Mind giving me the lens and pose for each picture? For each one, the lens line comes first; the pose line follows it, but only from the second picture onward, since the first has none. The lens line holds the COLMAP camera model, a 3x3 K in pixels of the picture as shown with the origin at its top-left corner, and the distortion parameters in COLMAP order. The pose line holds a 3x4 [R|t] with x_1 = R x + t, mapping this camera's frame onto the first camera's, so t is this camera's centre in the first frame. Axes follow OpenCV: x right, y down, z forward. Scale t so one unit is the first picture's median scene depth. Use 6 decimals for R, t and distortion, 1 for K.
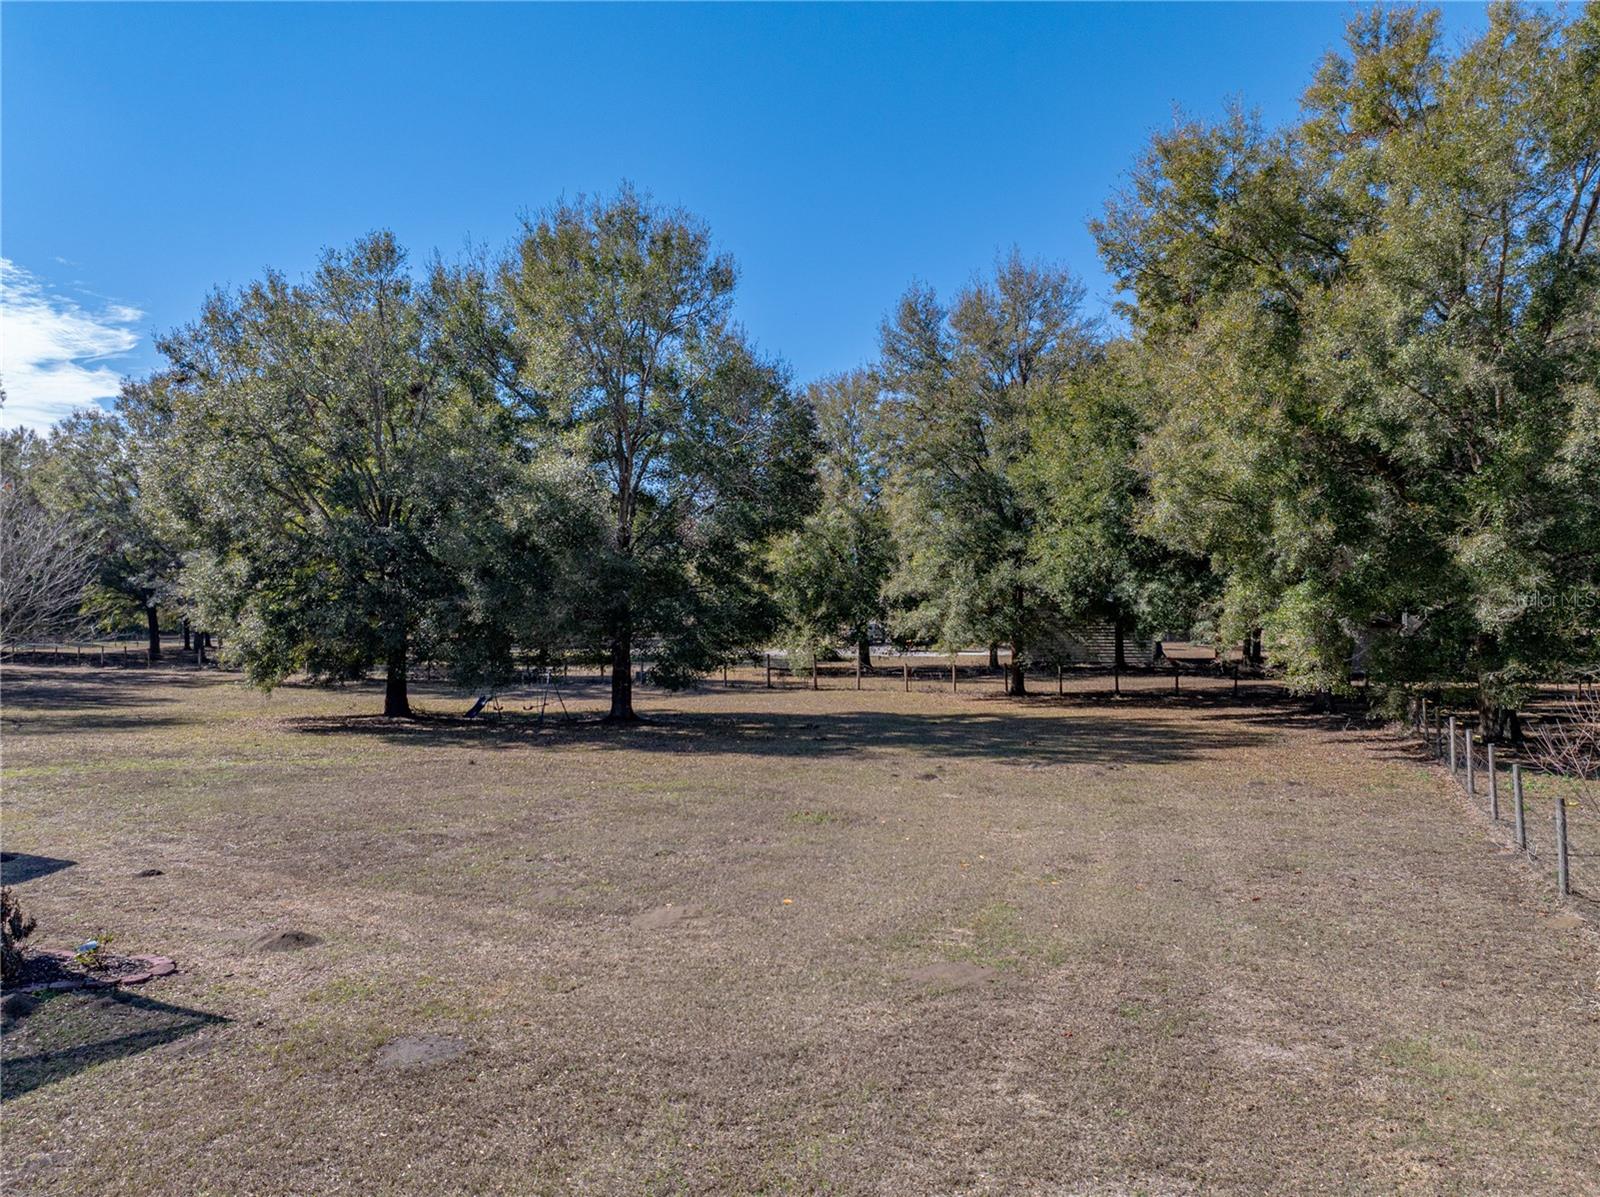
lens RADIAL K [[1135.5, 0, 783.5], [0, 1135.5, 602.5], [0, 0, 1]] dist [-0.028386, 0.016863]
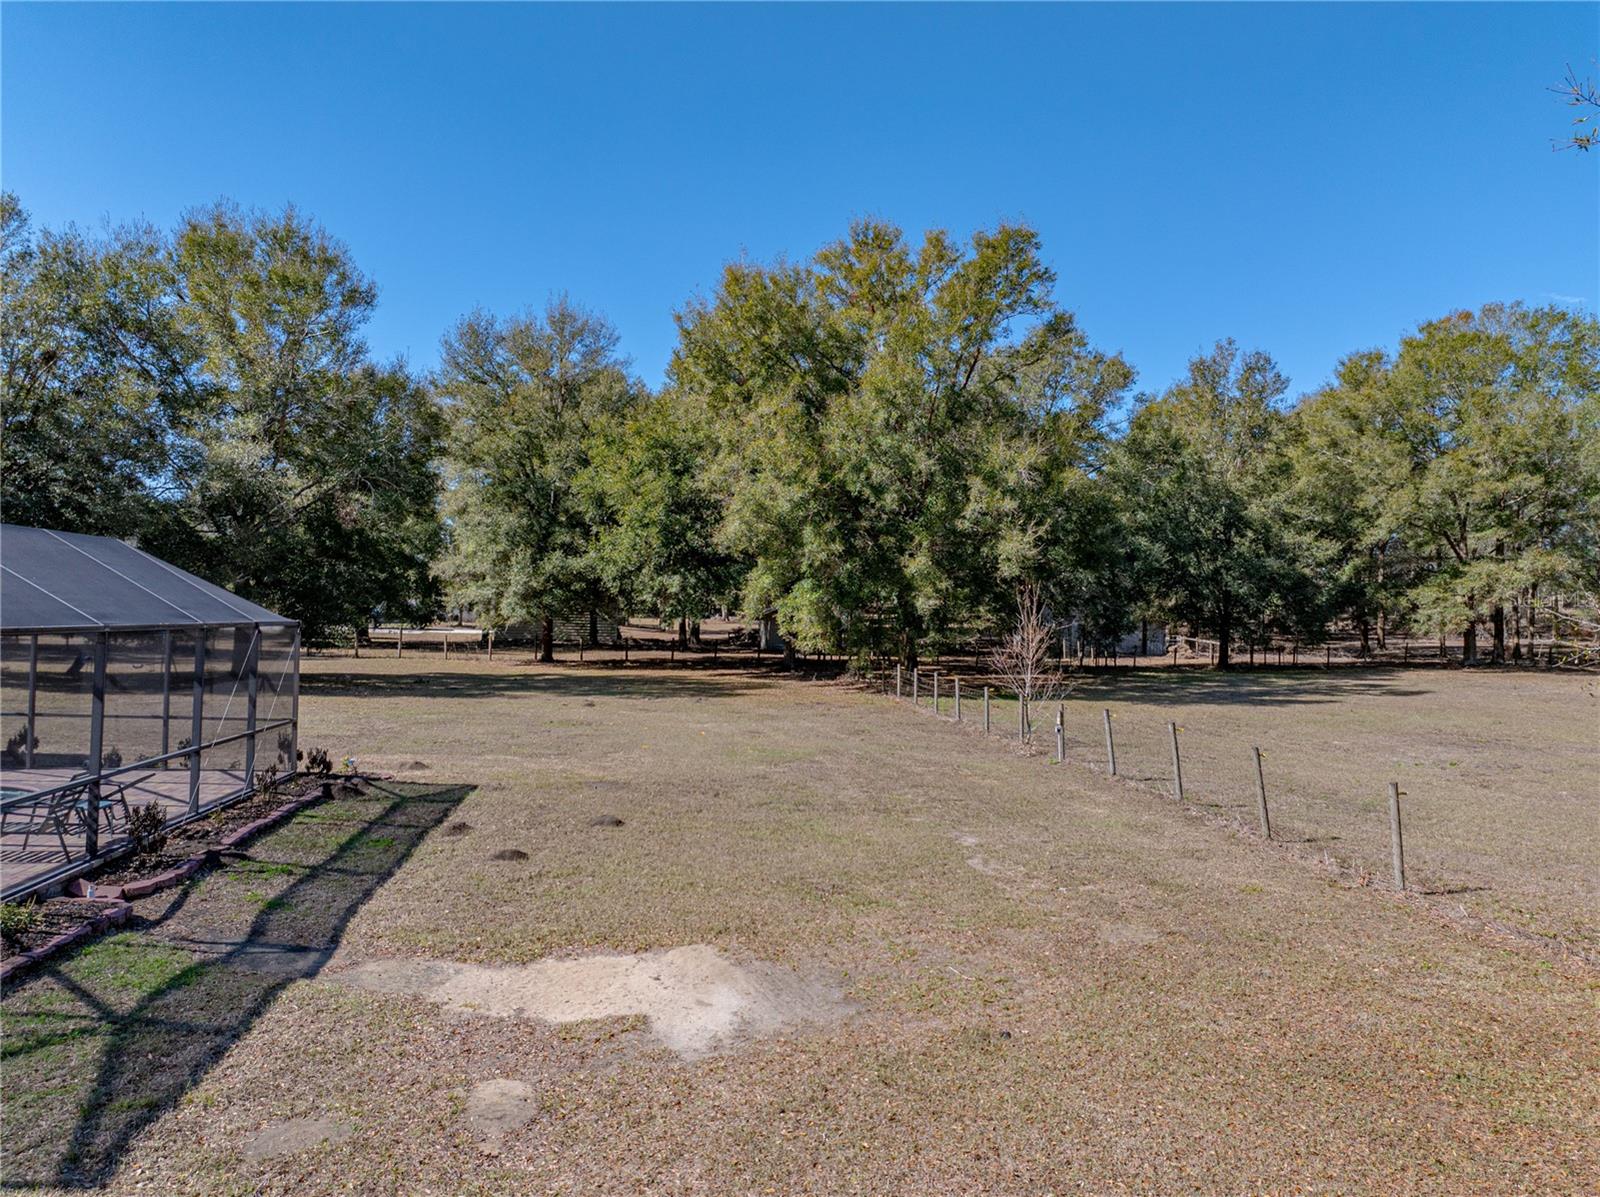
lens RADIAL K [[1135.5, 0, 809.6], [0, 1135.5, 590.6], [0, 0, 1]] dist [-0.028386, 0.016863]
pose [[0.848508, 0.035510, 0.527990, -0.285444], [-0.036921, 0.999287, -0.007873, 0.006676], [-0.527894, -0.012814, 0.849214, -0.246232]]
